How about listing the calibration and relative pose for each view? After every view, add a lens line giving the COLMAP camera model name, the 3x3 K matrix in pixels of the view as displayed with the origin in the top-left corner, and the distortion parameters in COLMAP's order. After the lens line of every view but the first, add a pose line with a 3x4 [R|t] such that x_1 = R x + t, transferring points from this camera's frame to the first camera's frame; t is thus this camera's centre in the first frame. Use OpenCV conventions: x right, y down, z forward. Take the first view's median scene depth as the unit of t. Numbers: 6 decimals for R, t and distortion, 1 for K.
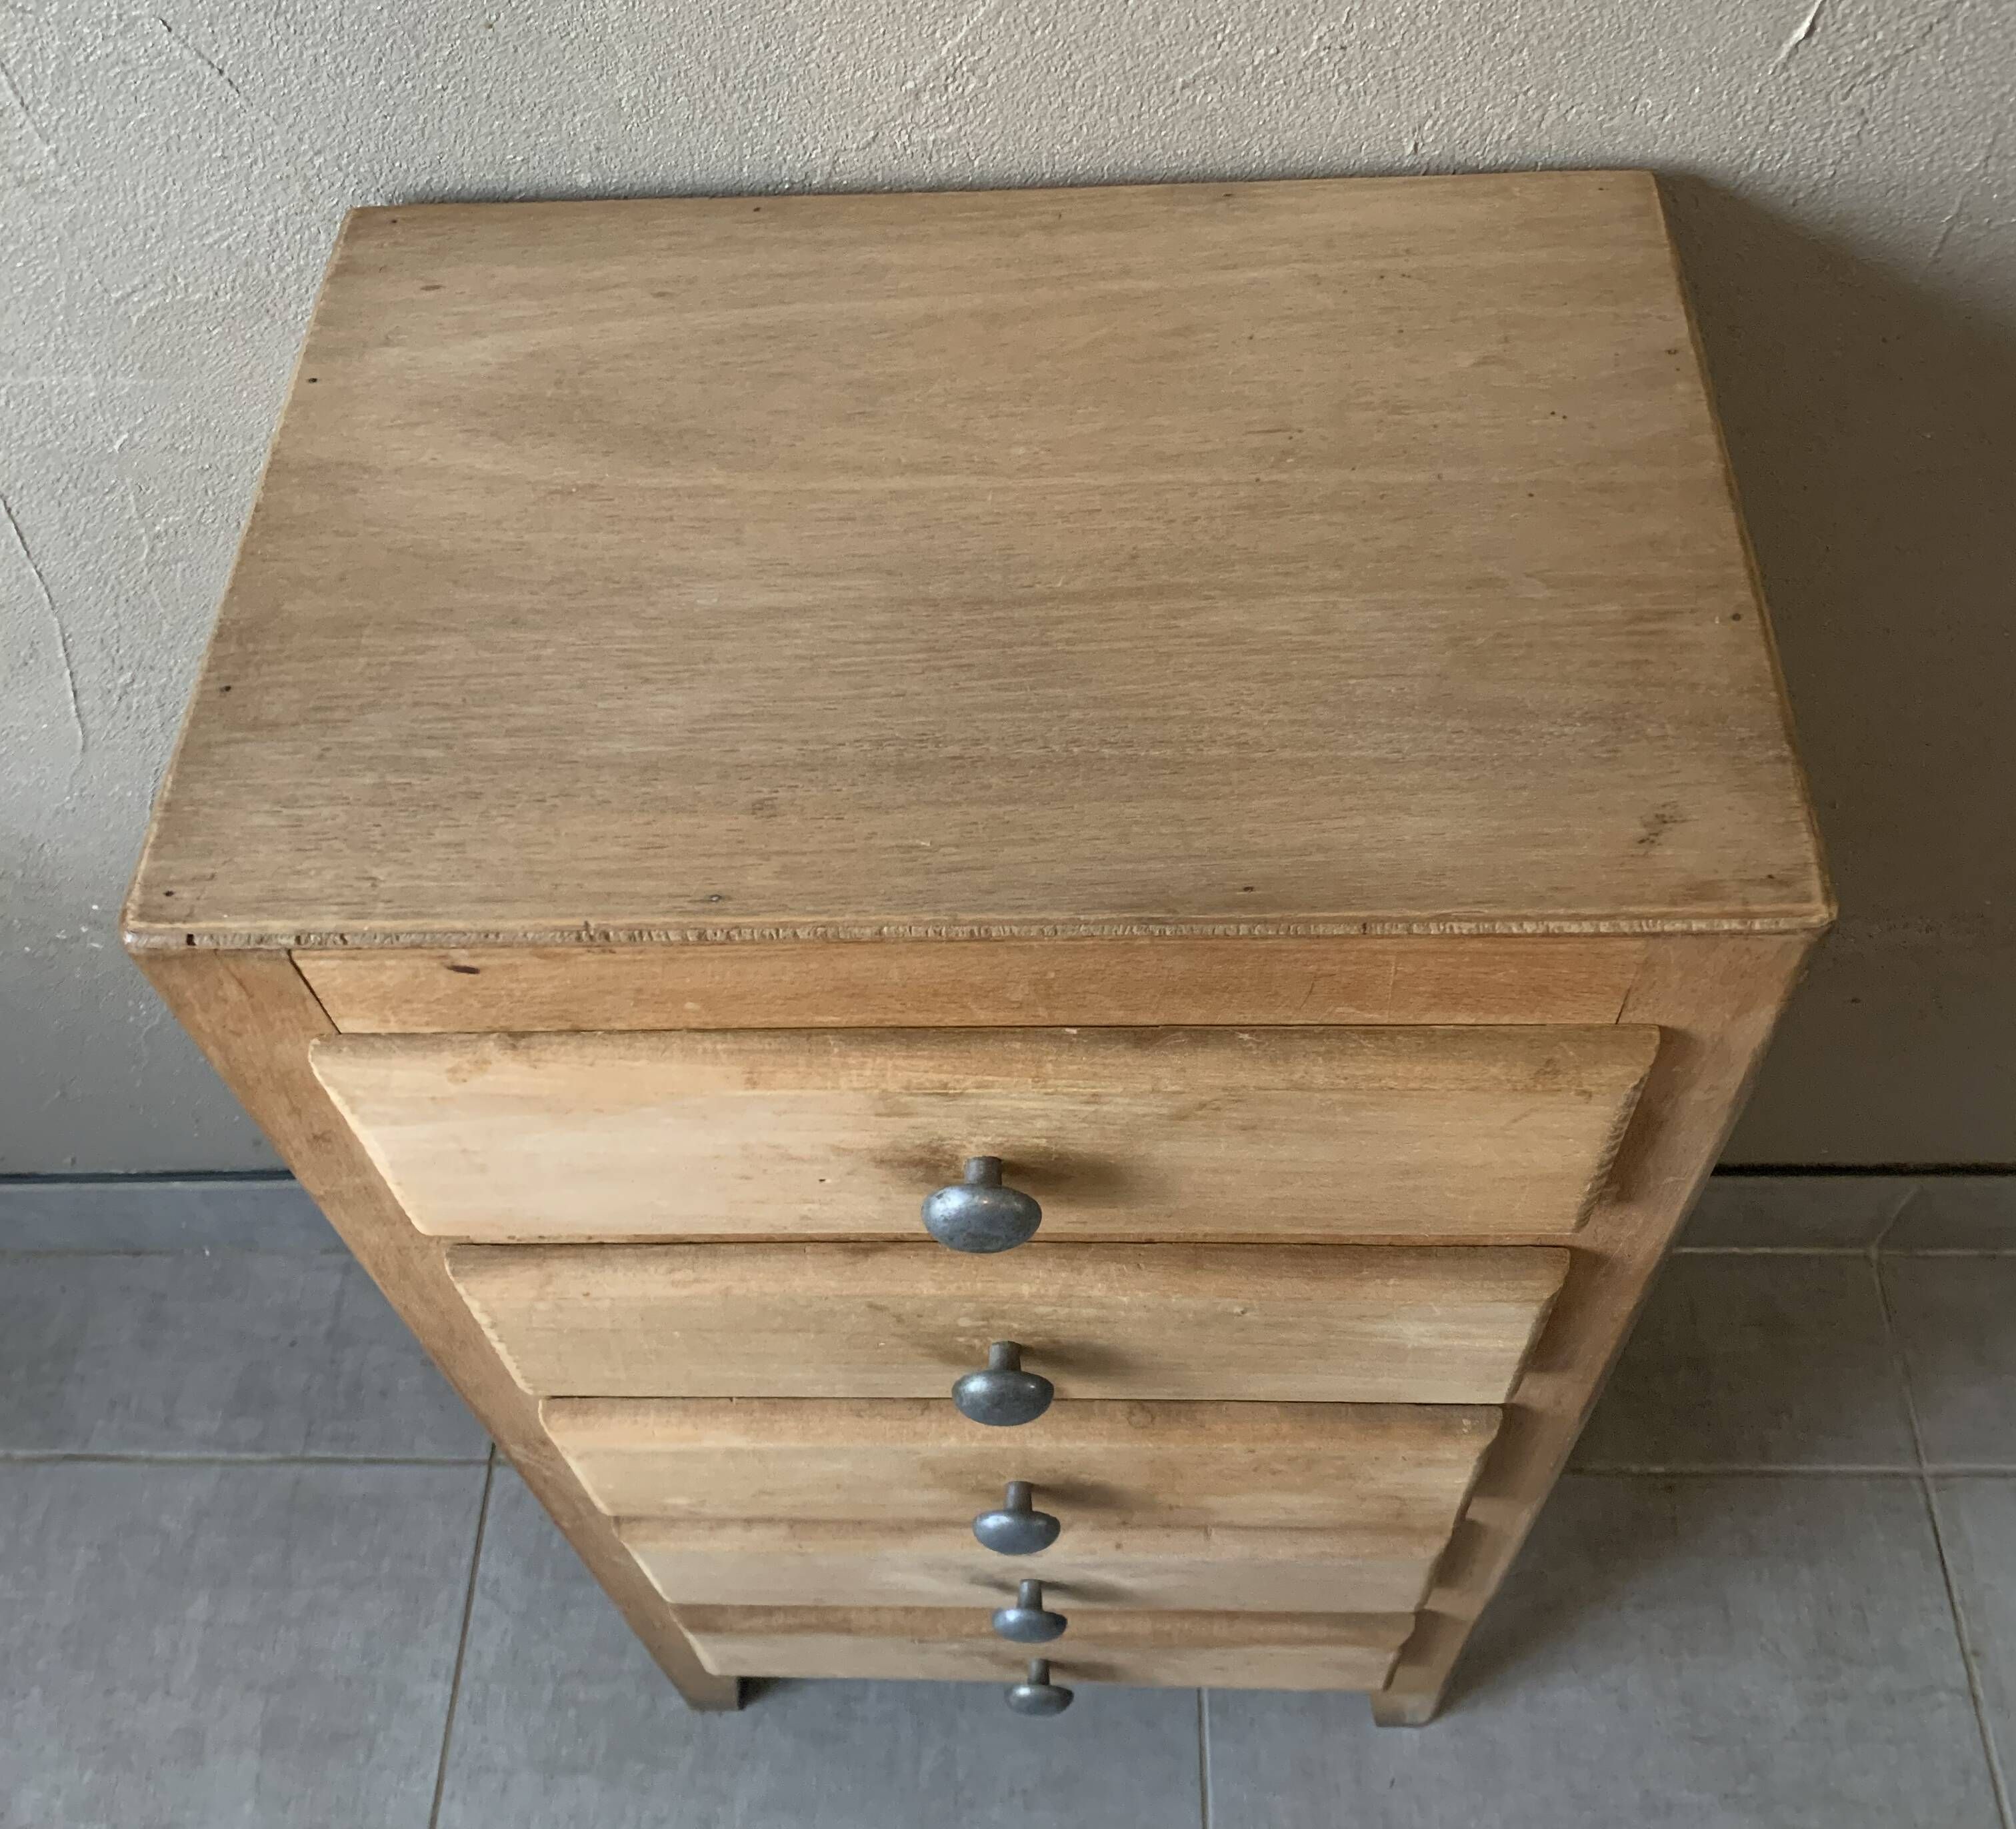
lens RADIAL K [[2080.8, 0, 980.0], [0, 2080.8, 862.4], [0, 0, 1]] dist [0.006382, 0.000000]
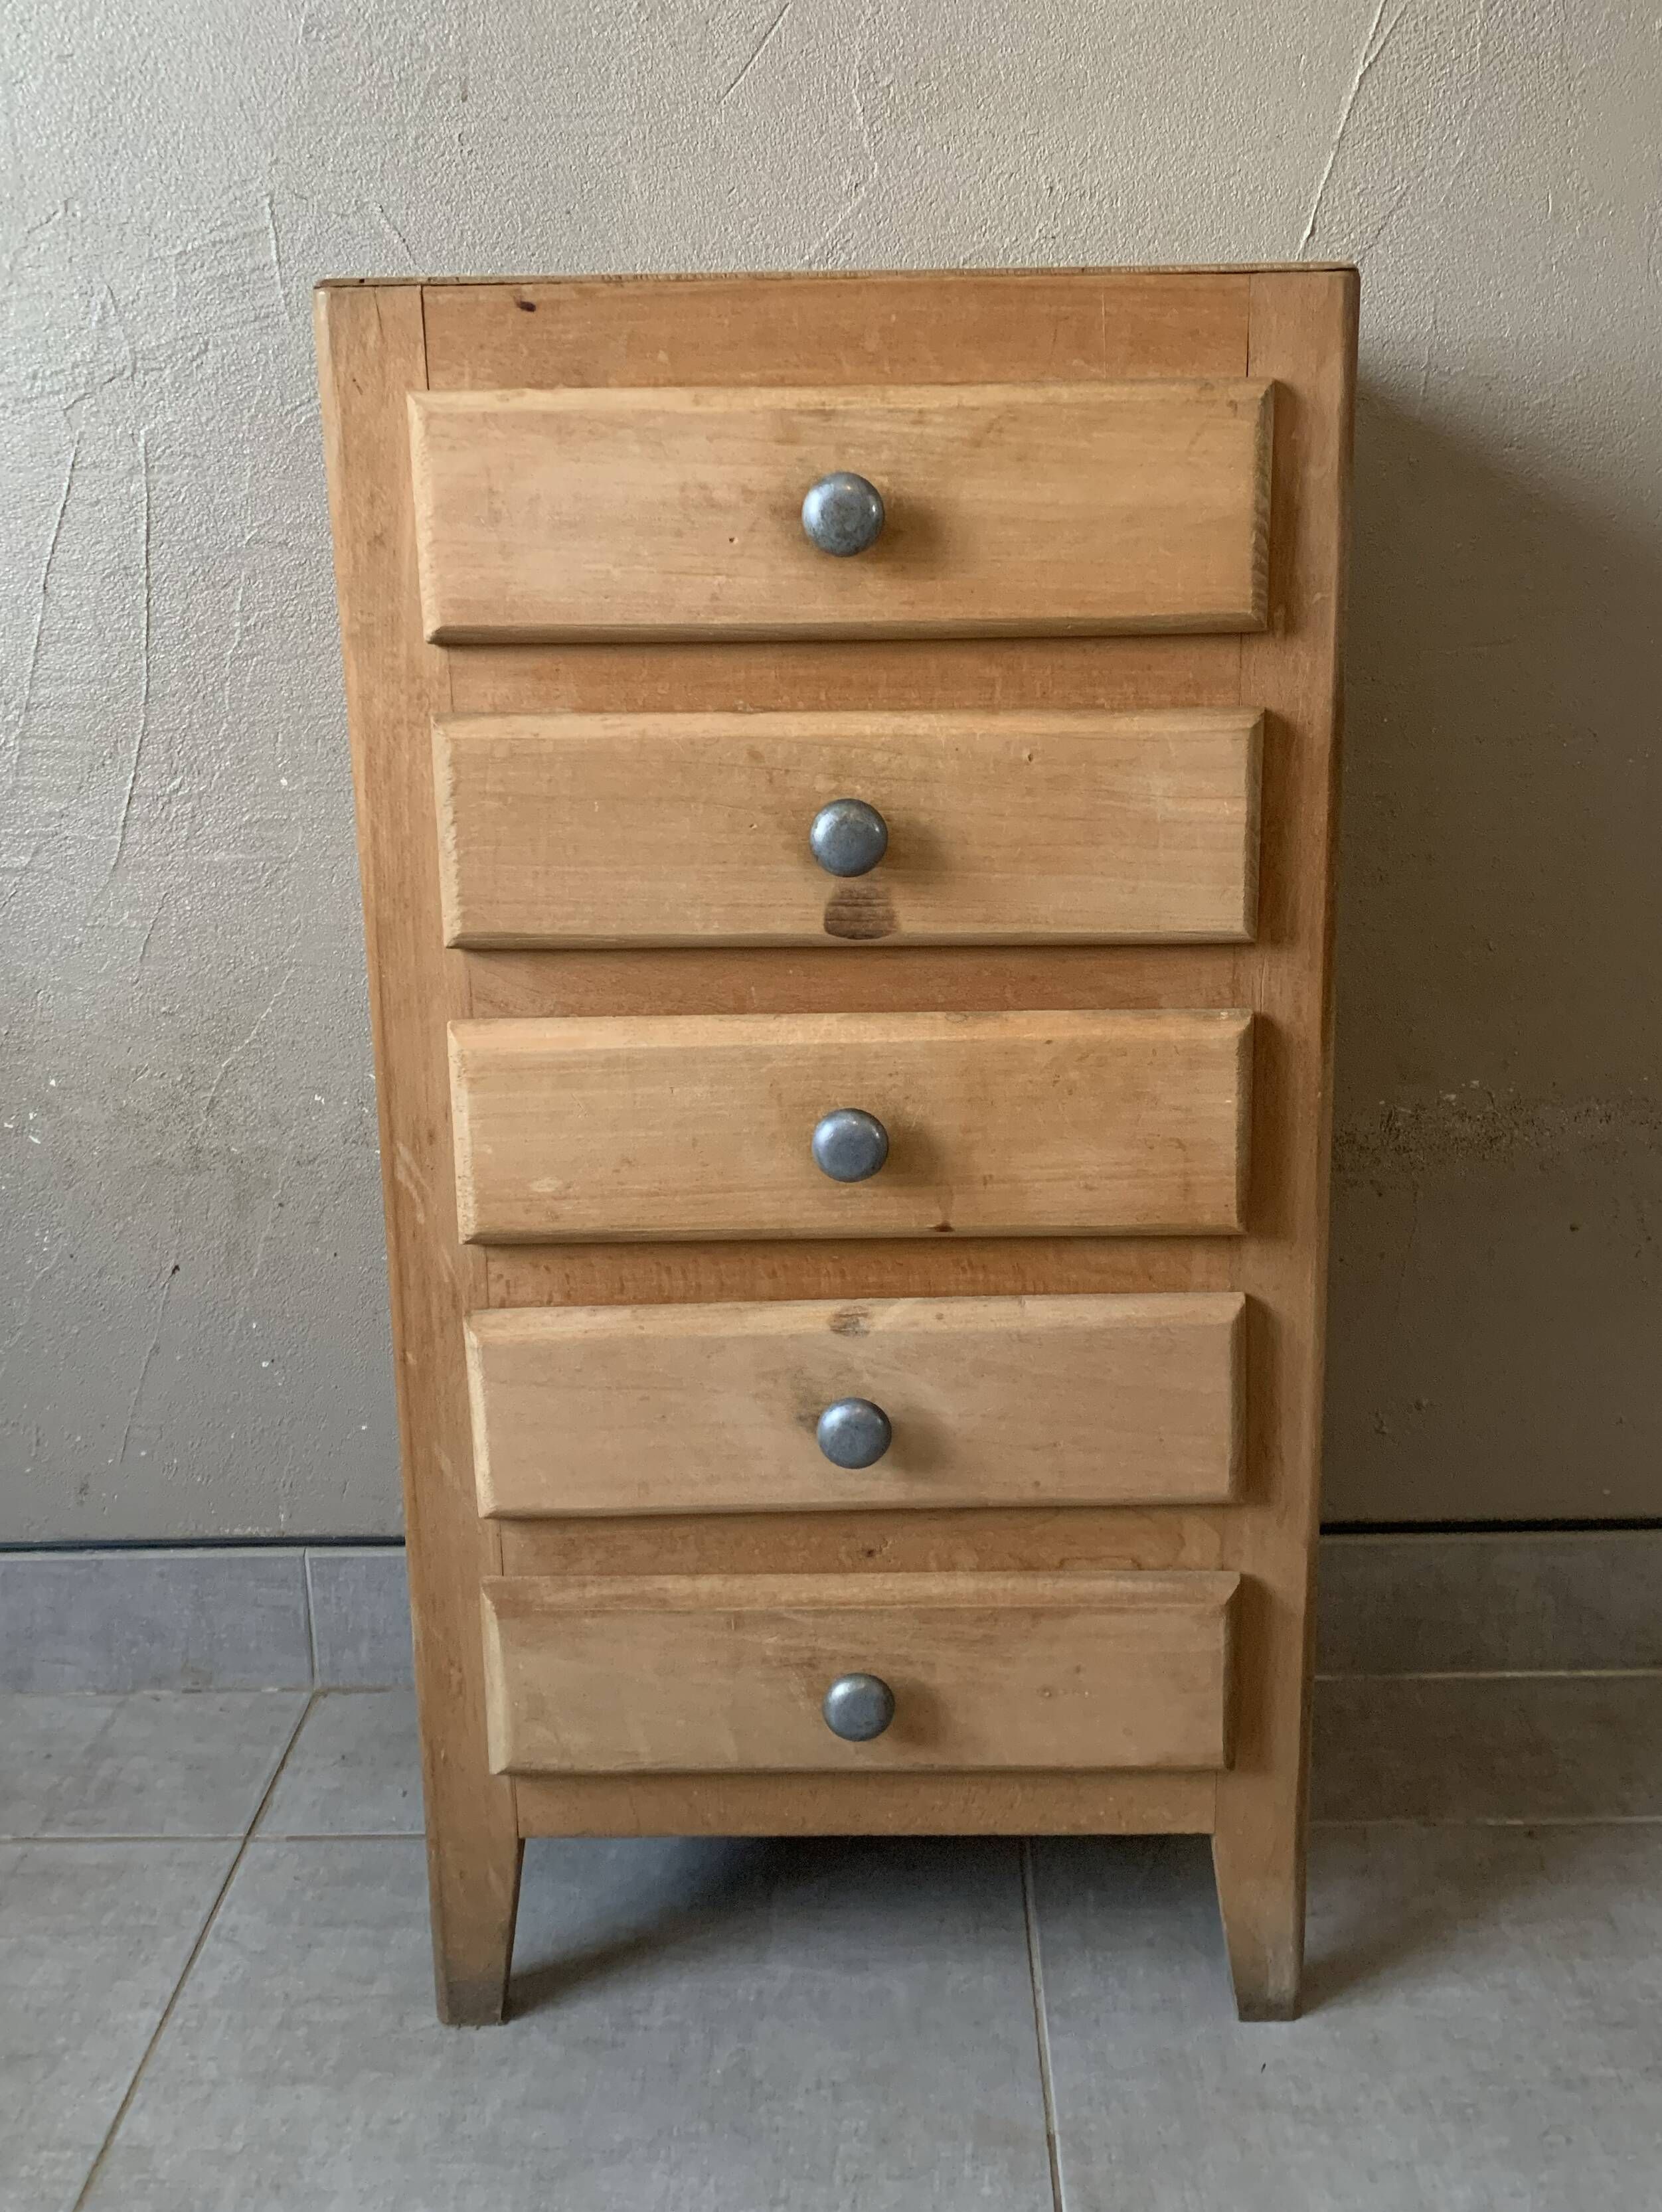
lens RADIAL K [[2051.6, 0, 875.5], [0, 2051.6, 913.4], [0, 0, 1]] dist [0.019262, 0.000000]
pose [[0.998791, 0.036561, 0.032848, -0.009546], [-0.004630, 0.735337, -0.677686, 0.927161], [-0.048931, 0.676714, 0.734618, 0.087022]]
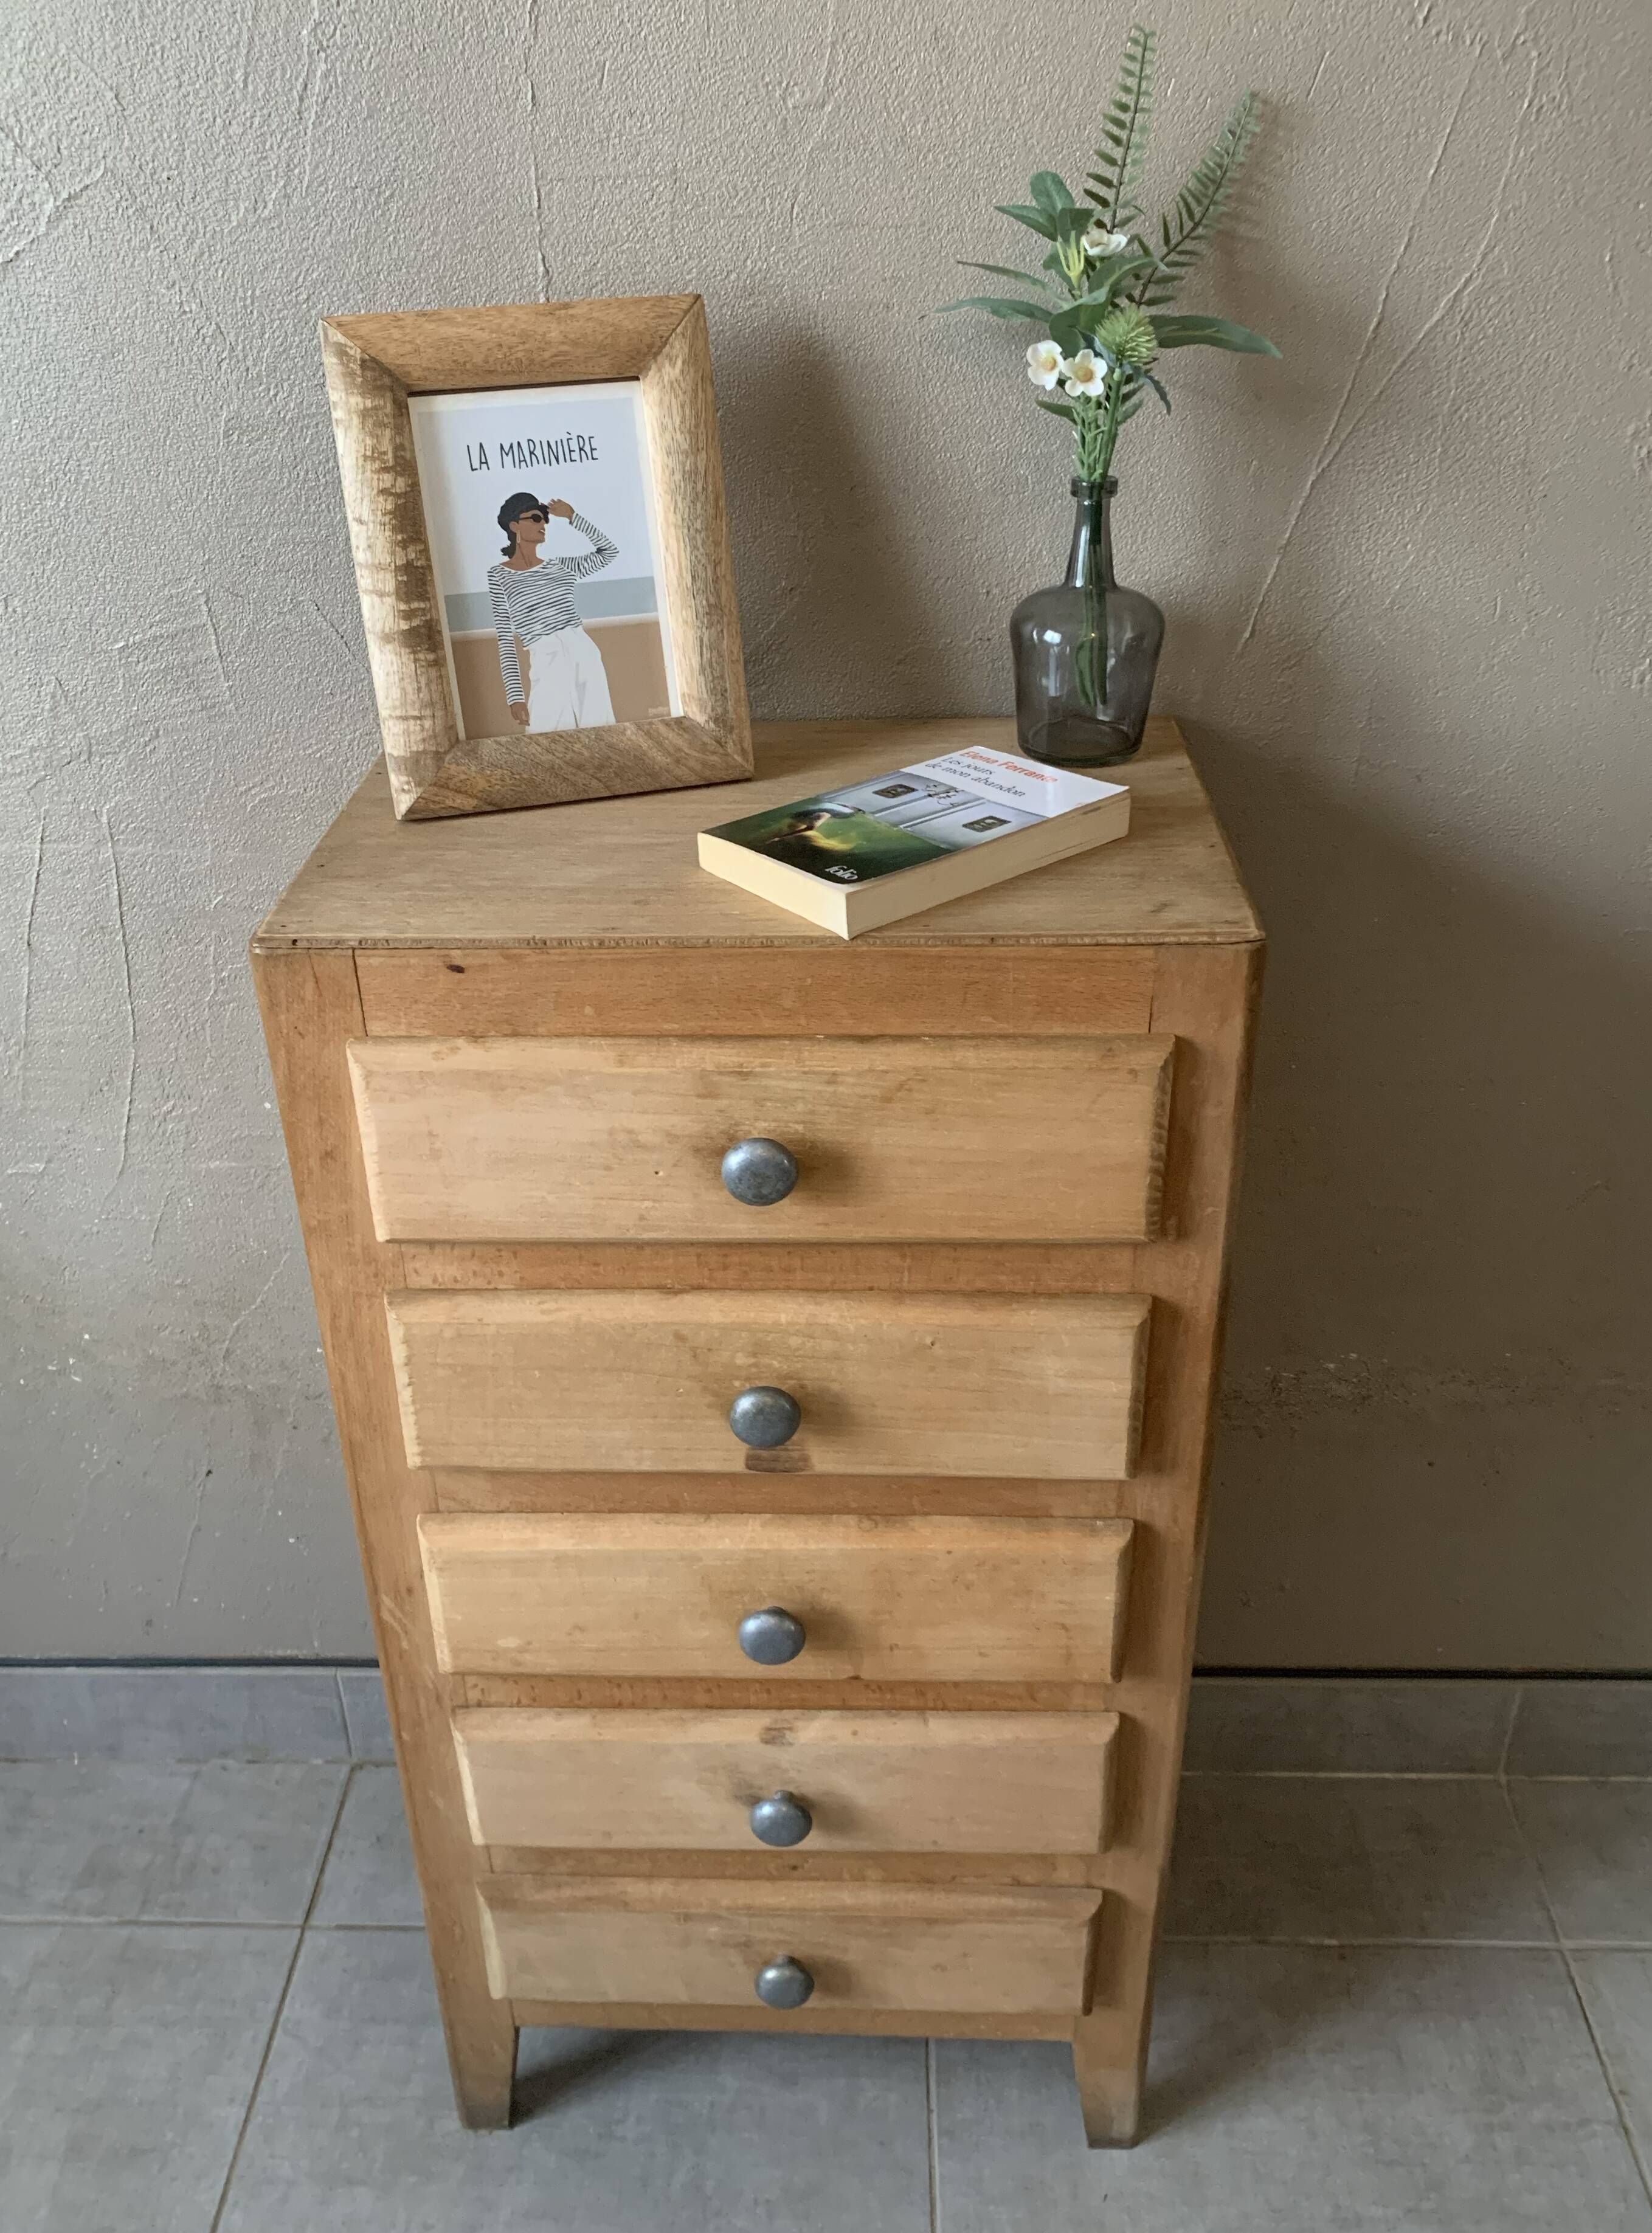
lens RADIAL K [[1898.9, 0, 797.6], [0, 1898.9, 1081.7], [0, 0, 1]] dist [0.033496, -0.025225]
pose [[0.999310, 0.035783, 0.009965, 0.008334], [-0.027824, 0.898852, -0.437367, 0.498979], [-0.024608, 0.436788, 0.899228, -0.211834]]
